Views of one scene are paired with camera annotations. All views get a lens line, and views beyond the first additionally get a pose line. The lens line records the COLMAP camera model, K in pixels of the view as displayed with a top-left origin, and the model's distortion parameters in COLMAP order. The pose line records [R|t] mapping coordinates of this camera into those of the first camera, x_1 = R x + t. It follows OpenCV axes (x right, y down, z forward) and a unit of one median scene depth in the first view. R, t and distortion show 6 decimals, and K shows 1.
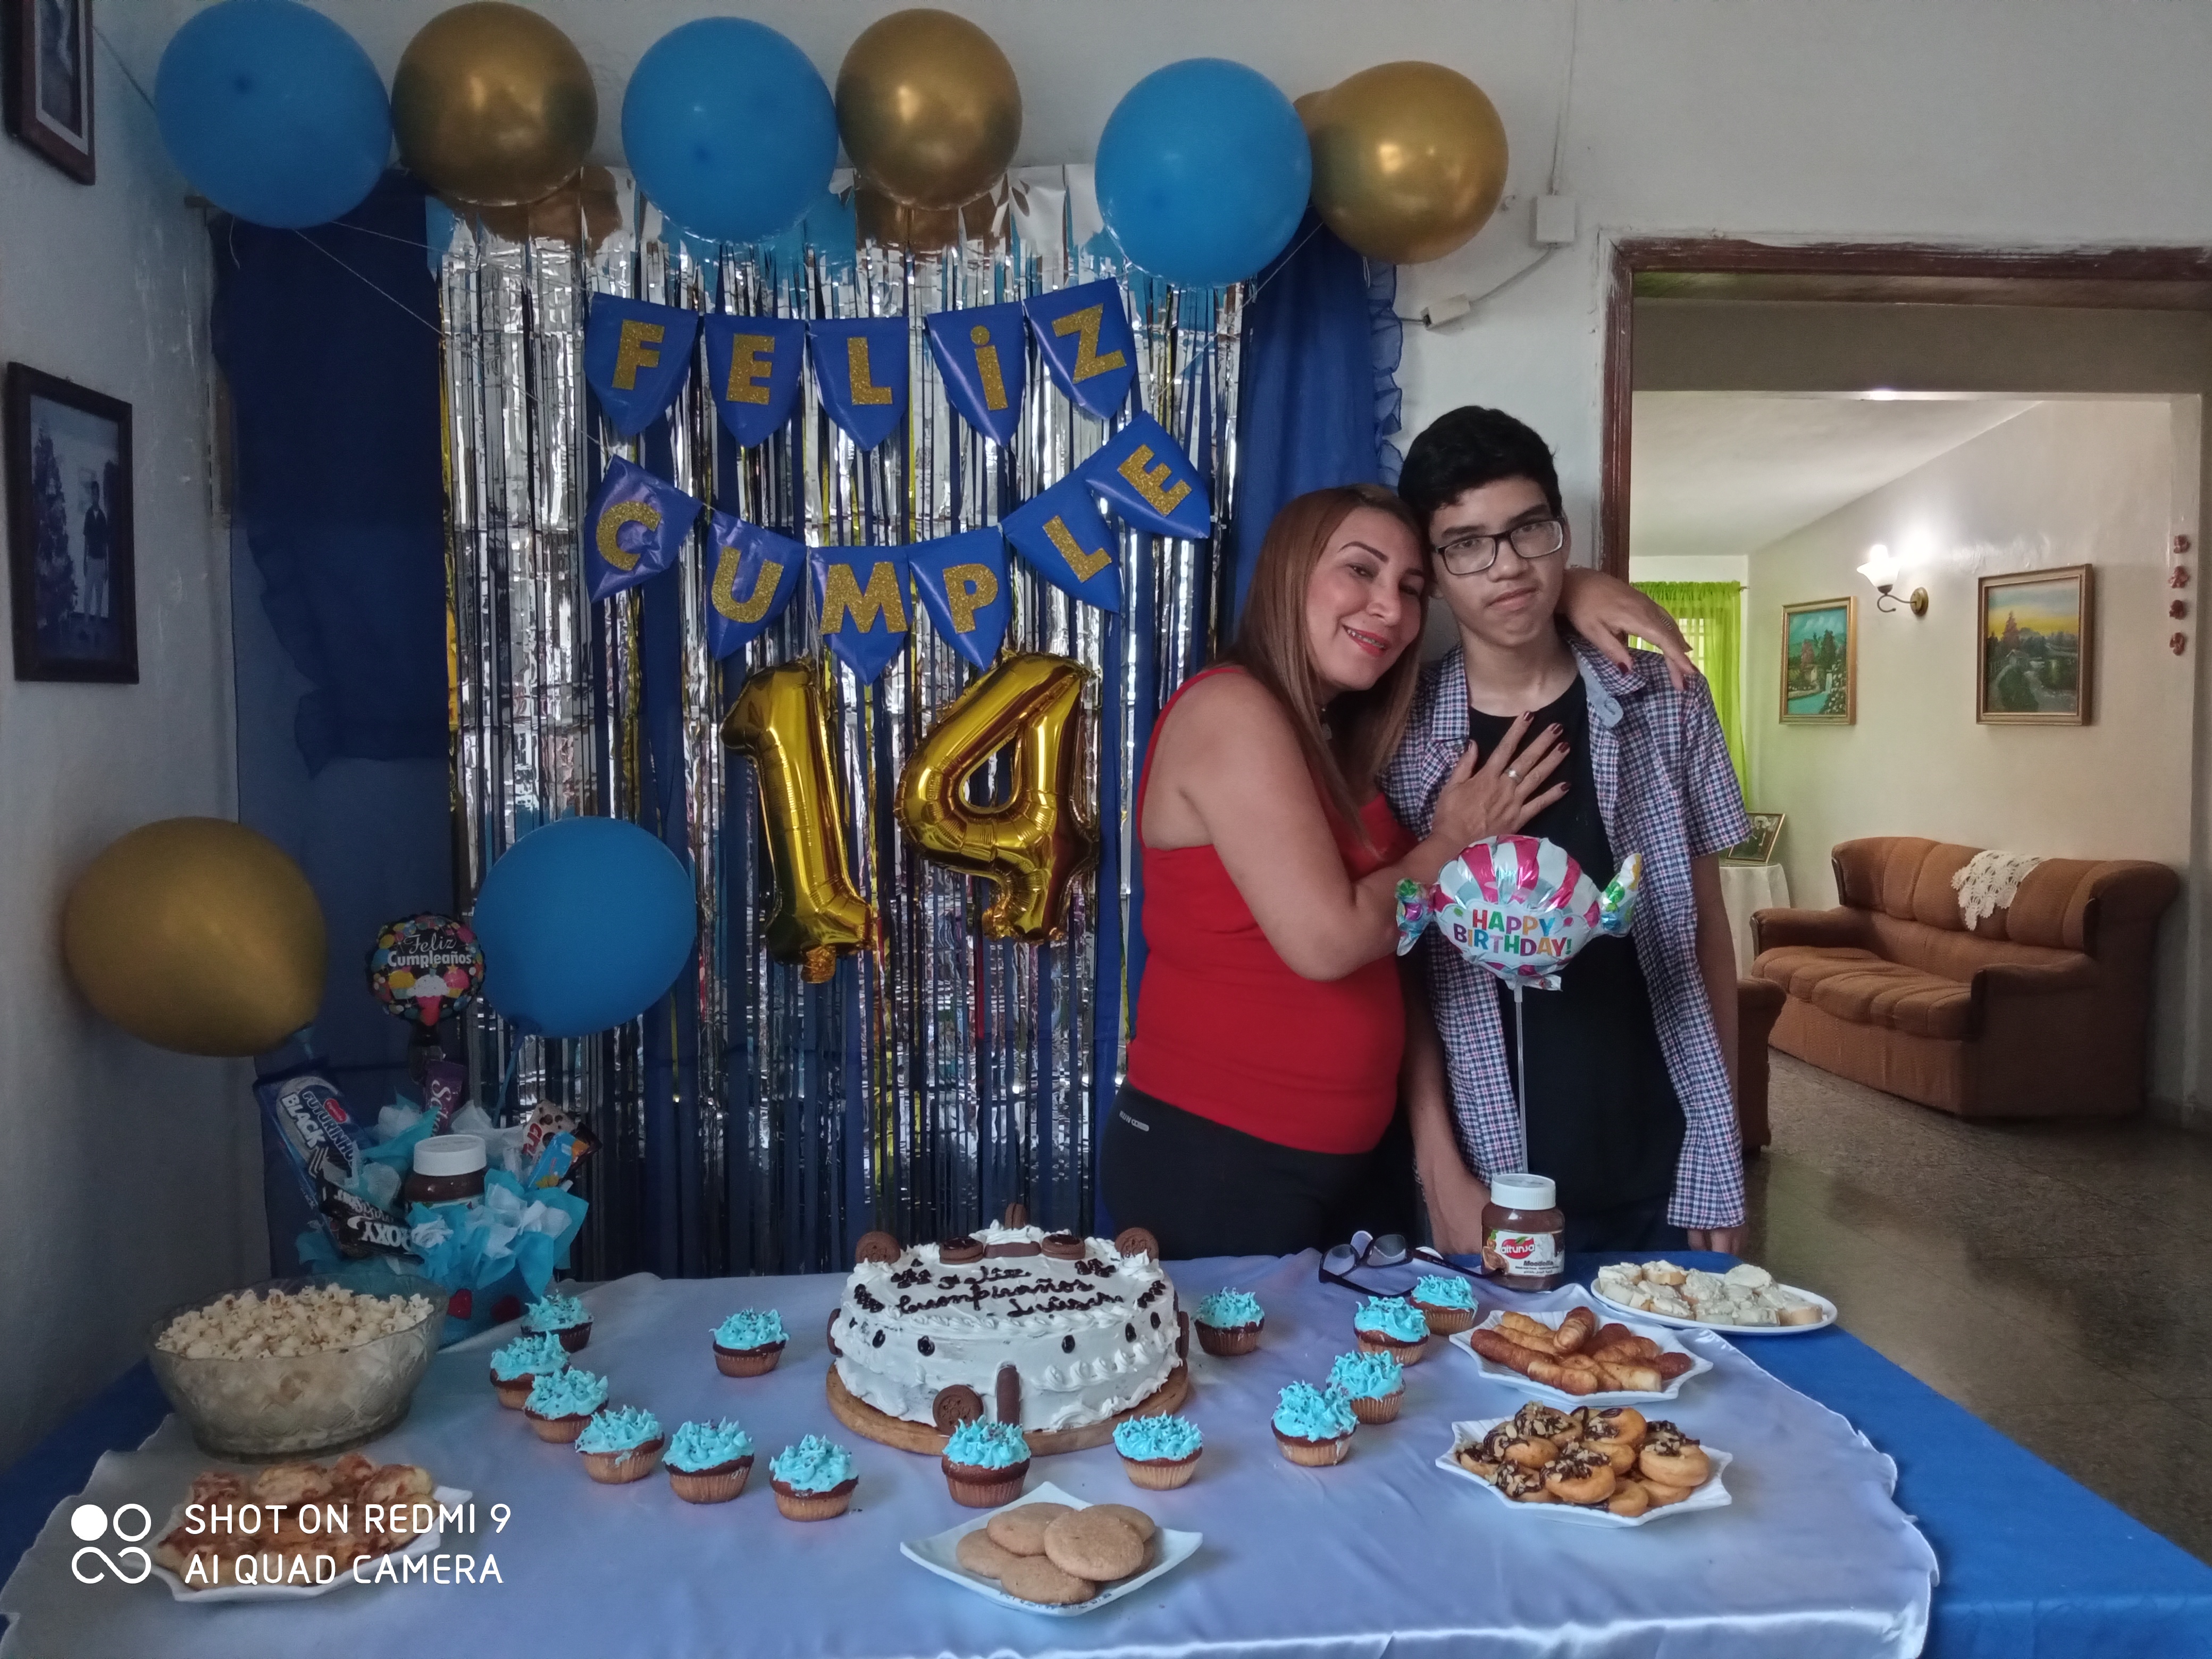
lens RADIAL K [[1806.5, 0, 1109.1], [0, 1806.5, 824.0], [0, 0, 1]] dist [0.105935, -0.202266]
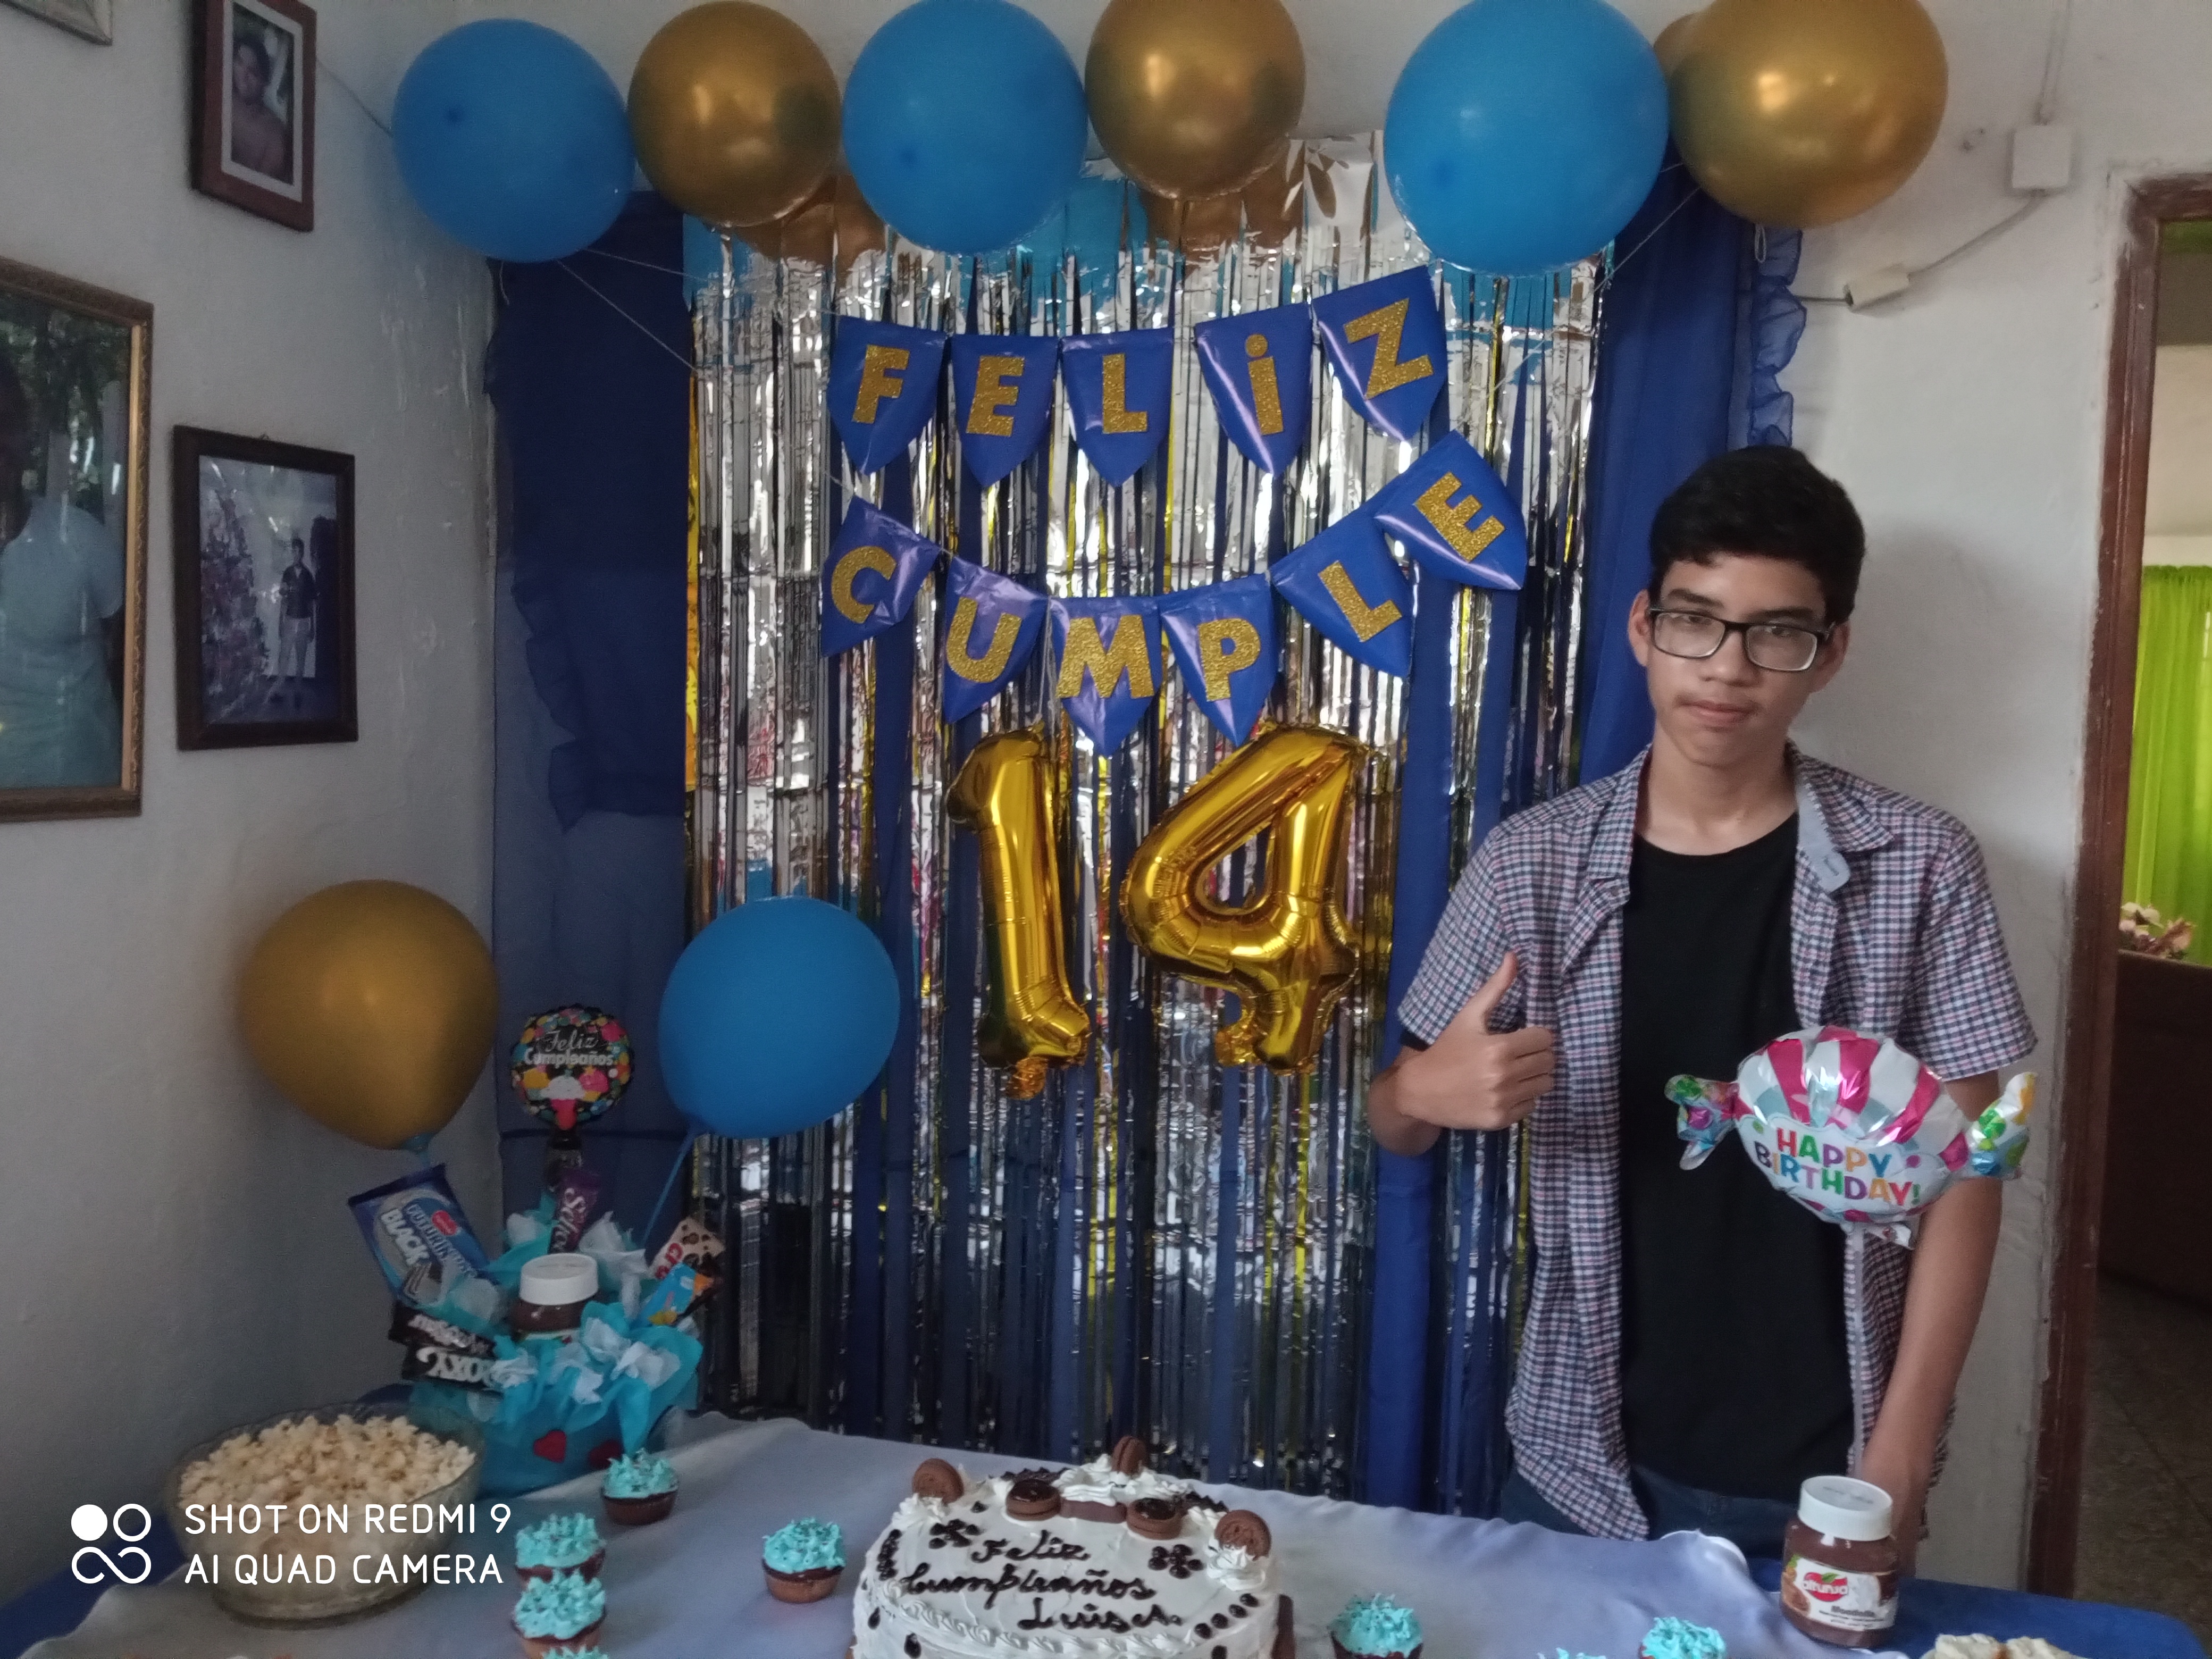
lens RADIAL K [[1806.5, 0, 1109.1], [0, 1806.5, 824.0], [0, 0, 1]] dist [0.105935, -0.202266]
pose [[0.941162, 0.052140, -0.333908, 0.164218], [-0.045344, 0.998576, 0.028121, -0.072278], [0.334899, -0.011326, 0.942186, 0.195003]]
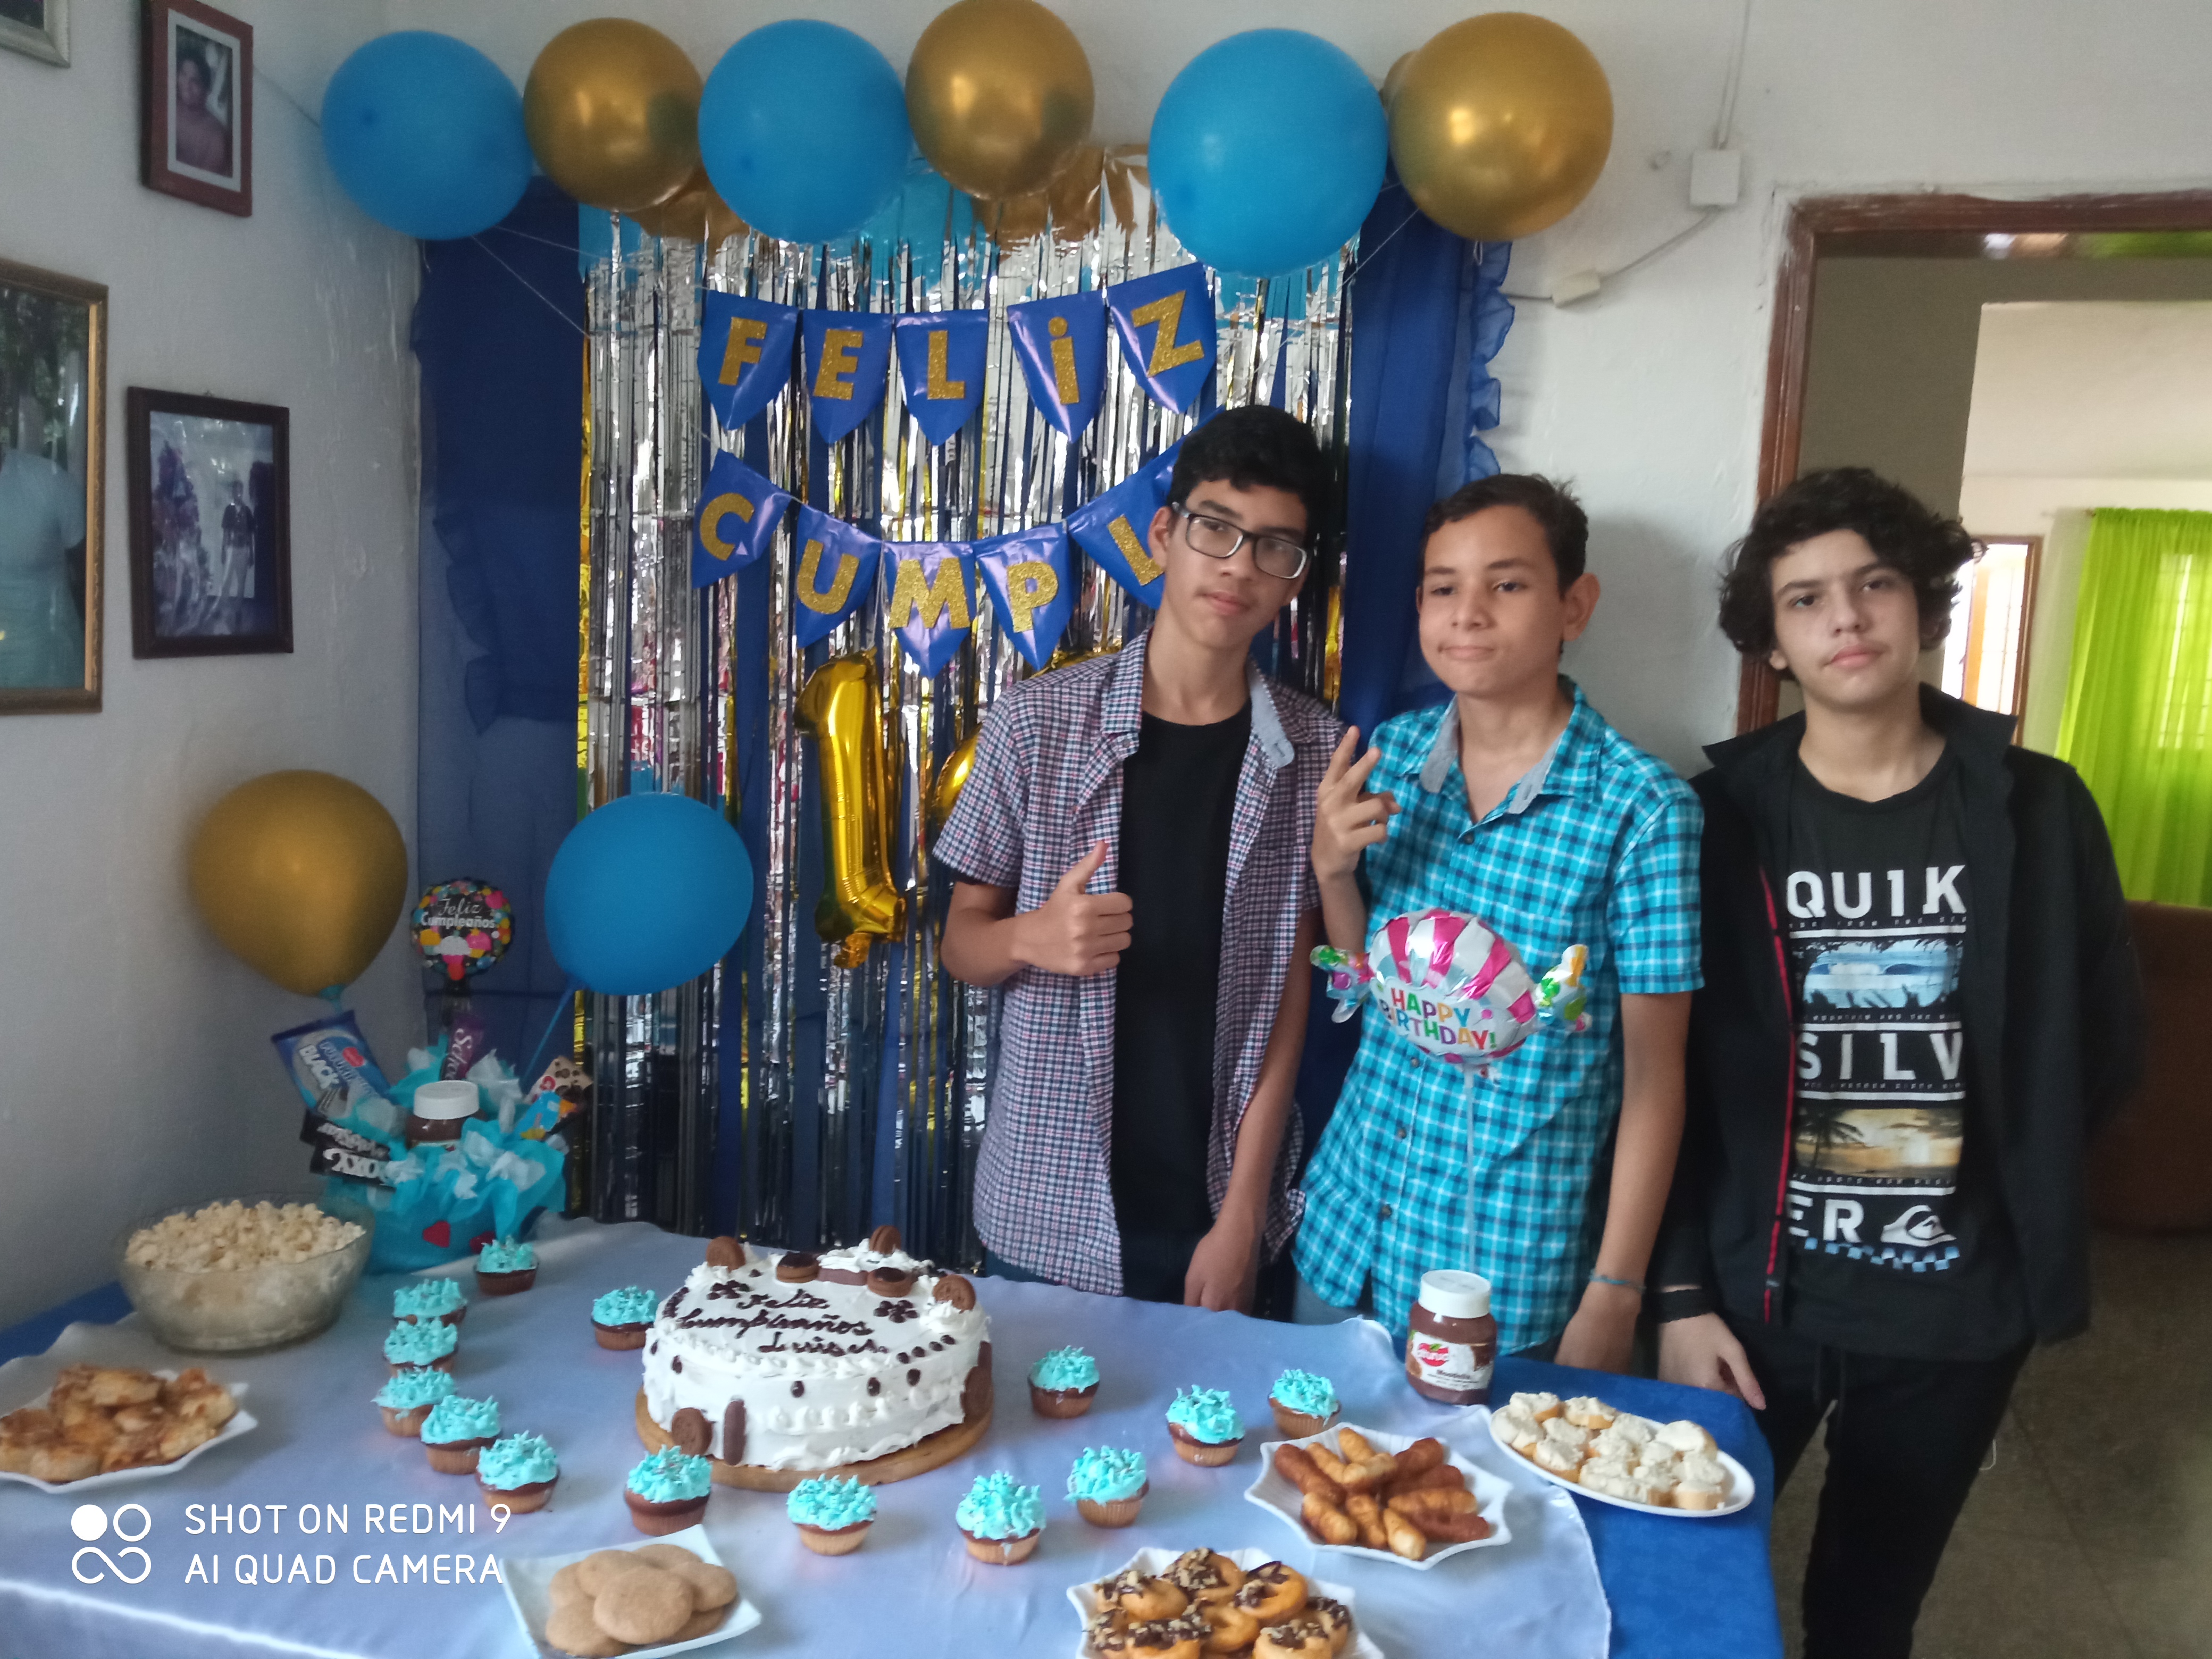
lens RADIAL K [[1804.1, 0, 1106.0], [0, 1804.1, 829.5], [0, 0, 1]] dist [0.091513, -0.164302]
pose [[0.934306, 0.087251, -0.345630, 0.328261], [-0.064151, 0.994907, 0.077744, -0.081500], [0.350653, -0.050464, 0.935145, 0.090549]]
